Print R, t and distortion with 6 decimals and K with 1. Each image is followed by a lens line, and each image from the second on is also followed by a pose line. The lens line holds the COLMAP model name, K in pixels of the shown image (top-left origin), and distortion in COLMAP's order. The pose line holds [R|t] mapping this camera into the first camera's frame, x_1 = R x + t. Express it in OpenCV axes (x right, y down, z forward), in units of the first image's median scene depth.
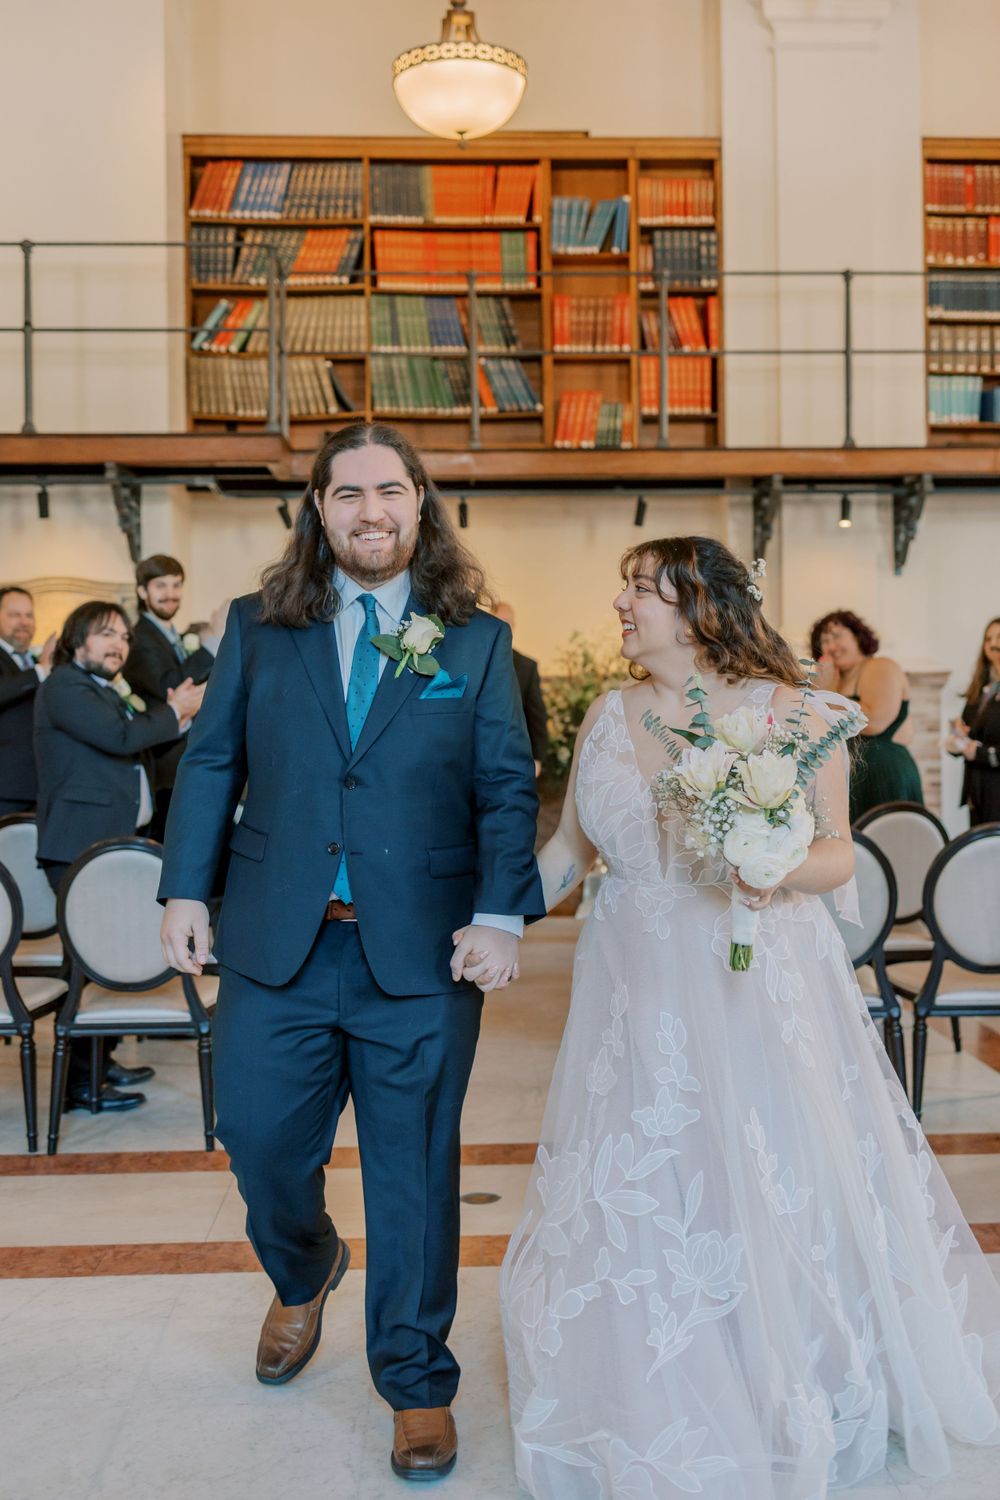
lens RADIAL K [[1690.5, 0, 533.0], [0, 1690.5, 664.8], [0, 0, 1]] dist [0.058997, -0.006954]
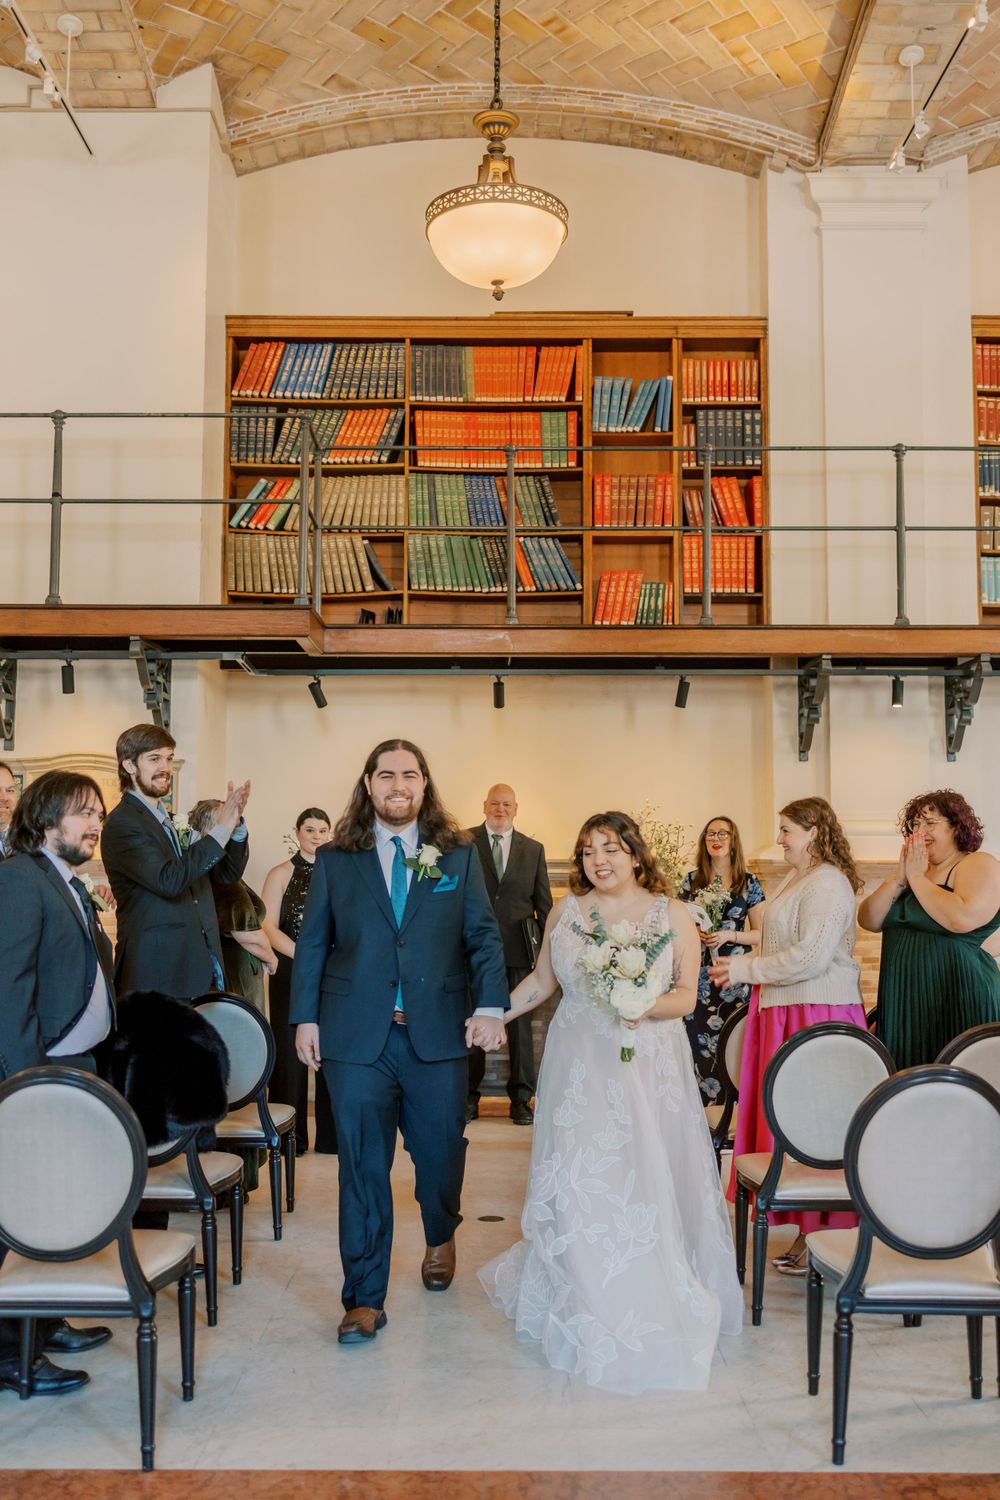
lens RADIAL K [[1491.0, 0, 500.0], [0, 1491.0, 750.0], [0, 0, 1]] dist [0.015059, -0.002288]
pose [[0.998696, 0.010026, -0.050050, 0.002351], [-0.013094, 0.998031, -0.061343, -0.003714], [0.049336, 0.061918, 0.996861, 0.143562]]
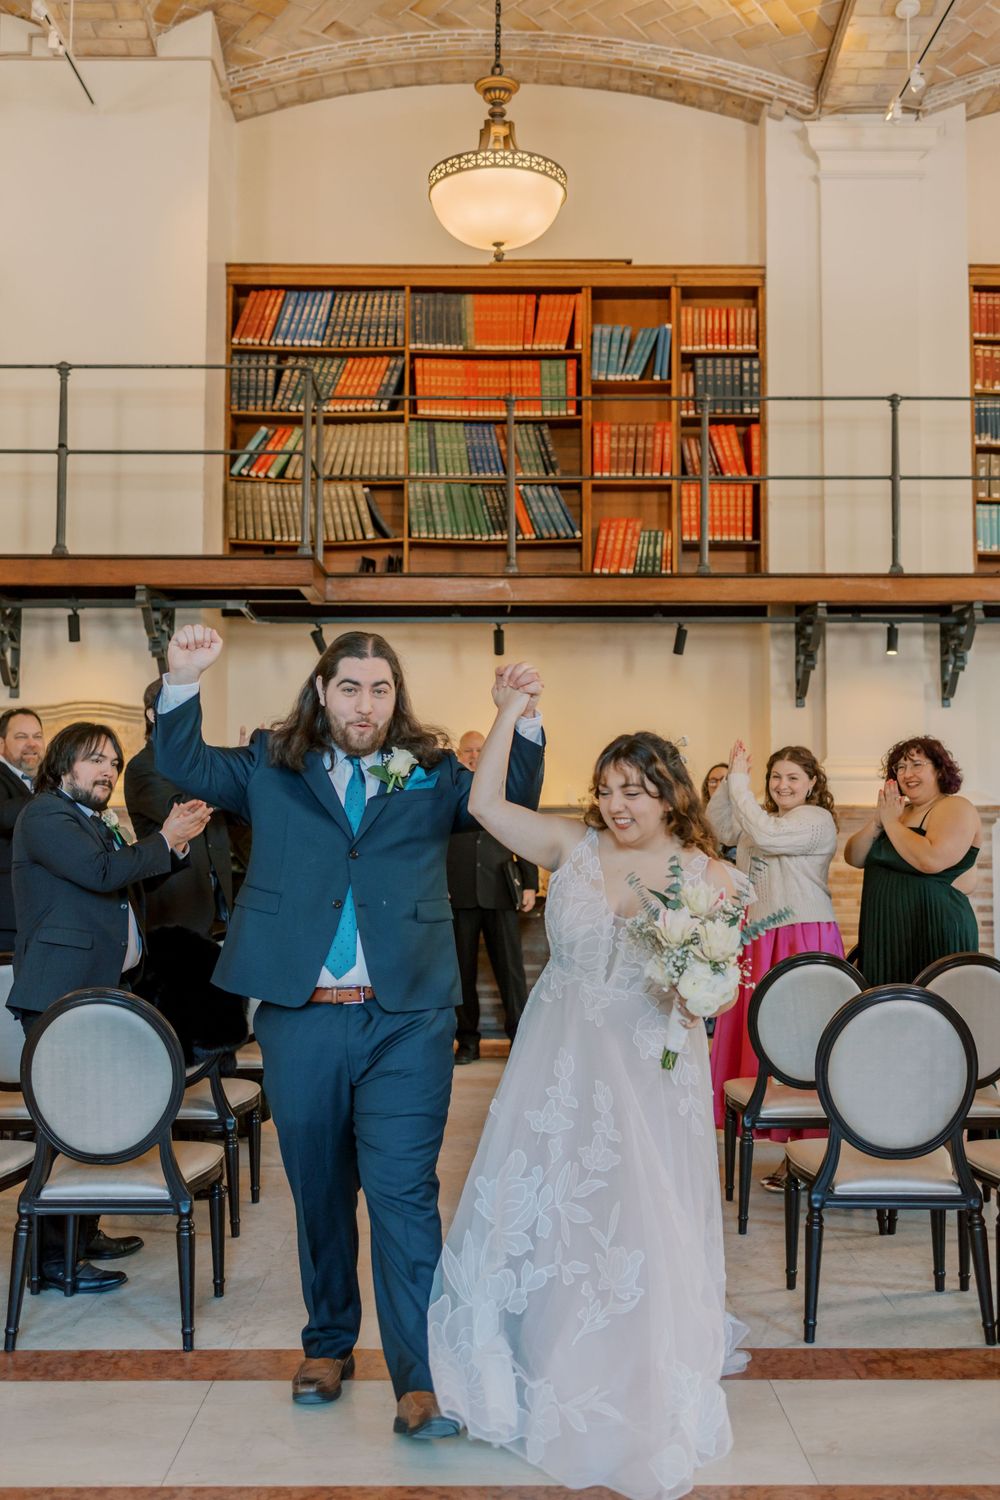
lens RADIAL K [[1575.9, 0, 509.0], [0, 1575.9, 714.2], [0, 0, 1]] dist [0.036150, -0.011096]
pose [[0.999071, 0.009648, -0.042000, 0.003136], [-0.011676, 0.998764, -0.048315, -0.002027], [0.041482, 0.048760, 0.997949, 0.085607]]
